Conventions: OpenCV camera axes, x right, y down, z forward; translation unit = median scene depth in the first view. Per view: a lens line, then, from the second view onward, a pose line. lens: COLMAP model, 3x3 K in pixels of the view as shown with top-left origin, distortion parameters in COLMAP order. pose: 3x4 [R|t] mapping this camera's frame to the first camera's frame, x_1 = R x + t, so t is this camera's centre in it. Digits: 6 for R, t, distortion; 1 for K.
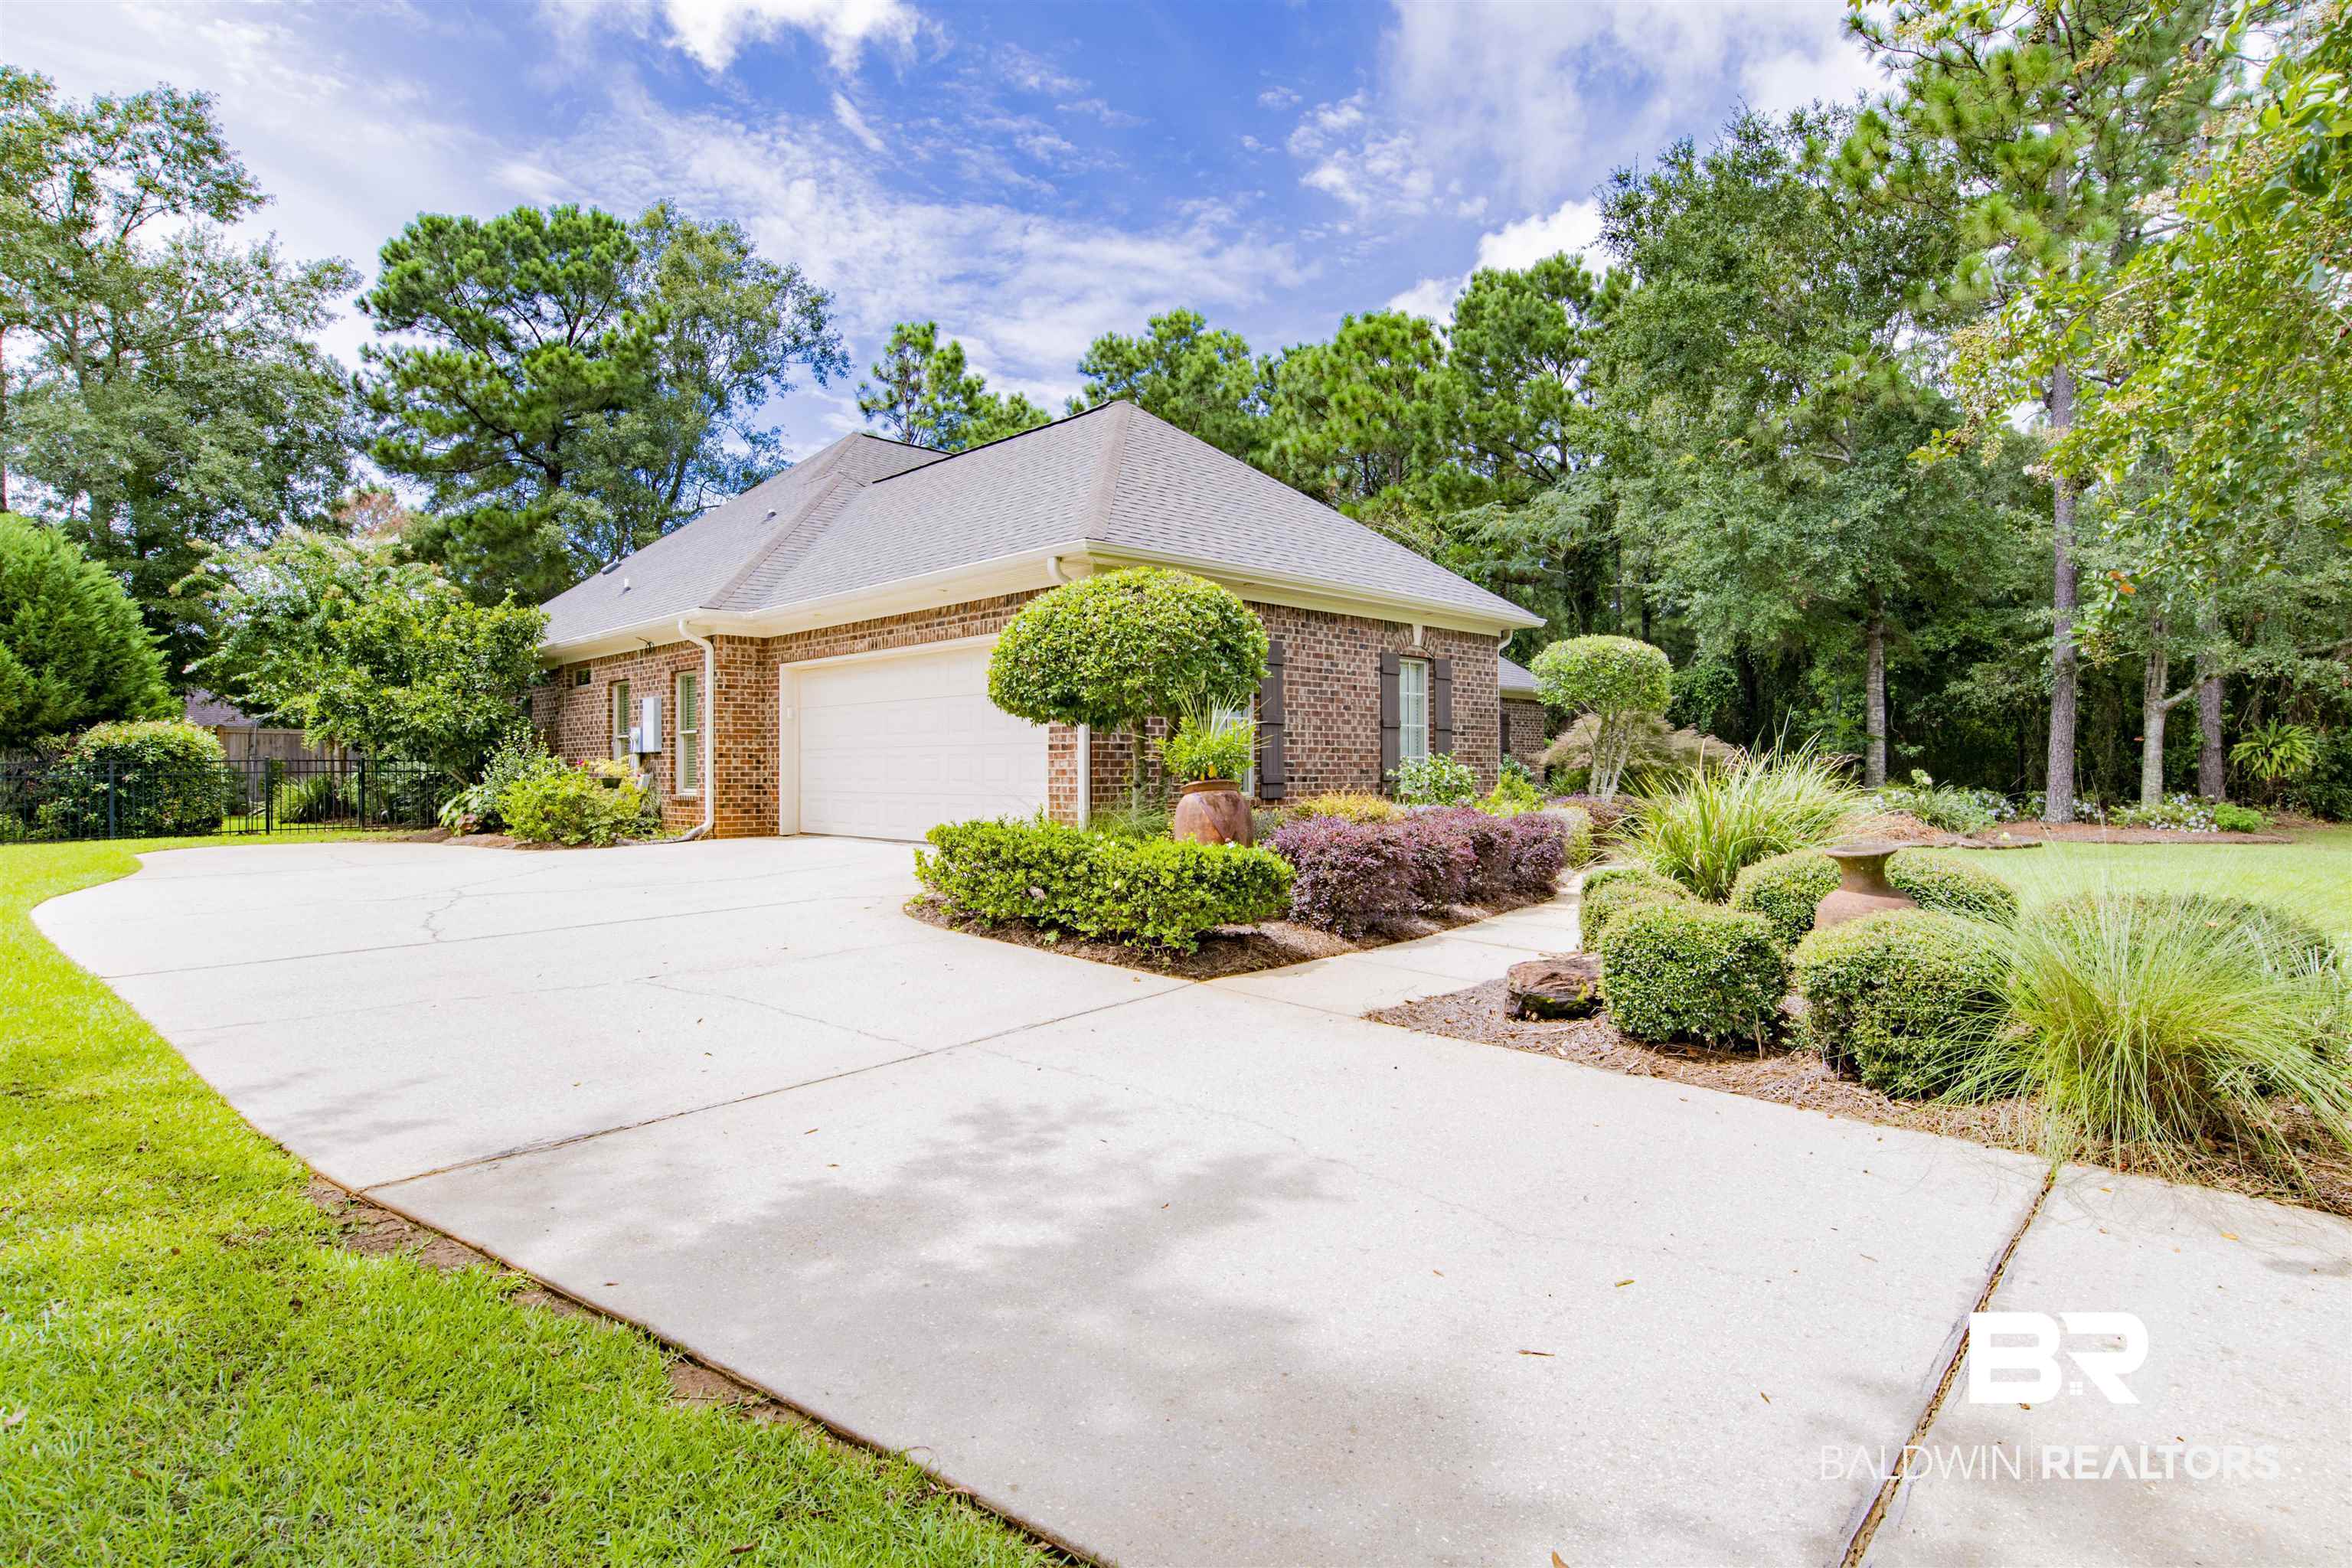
lens RADIAL K [[1216.0, 0, 1224.7], [0, 1216.0, 758.5], [0, 0, 1]] dist [-0.063899, 0.024960]
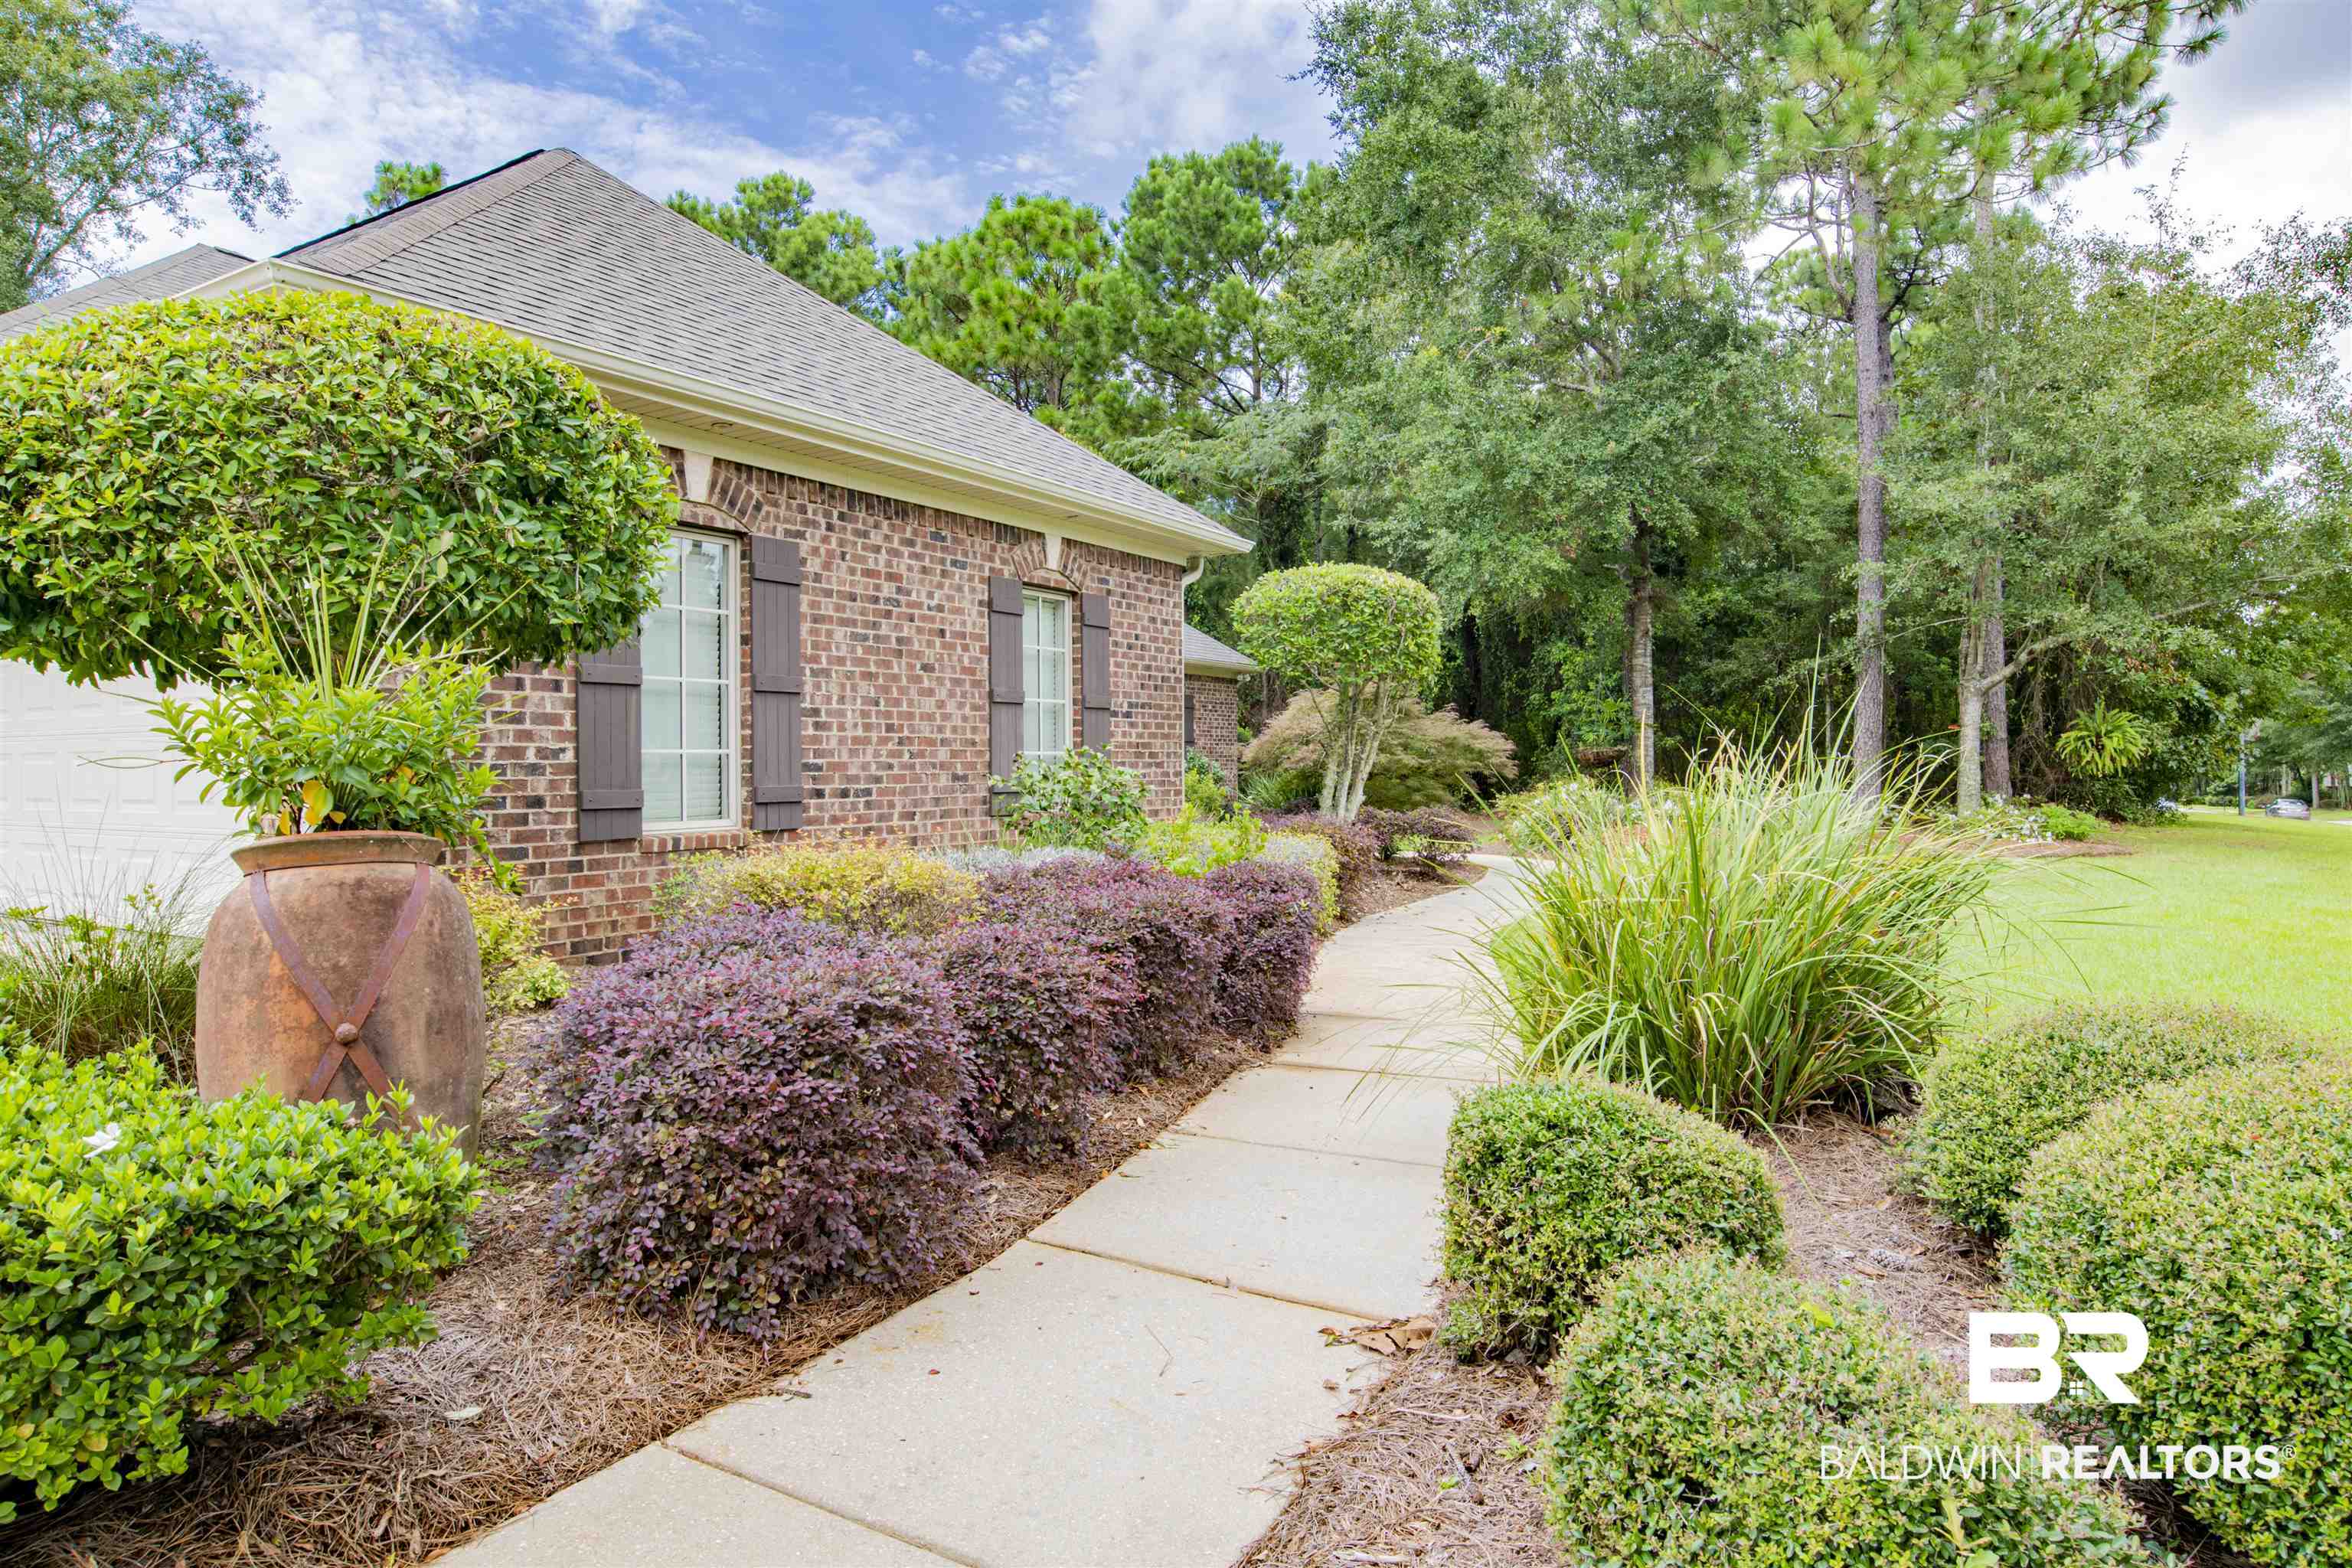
lens RADIAL K [[1330.5, 0, 1209.0], [0, 1330.5, 739.7], [0, 0, 1]] dist [-0.054985, 0.020637]
pose [[0.969741, 0.000206, 0.244135, 0.037893], [0.001919, 0.999962, -0.008469, -0.000904], [-0.244127, 0.008681, 0.969704, 0.176337]]
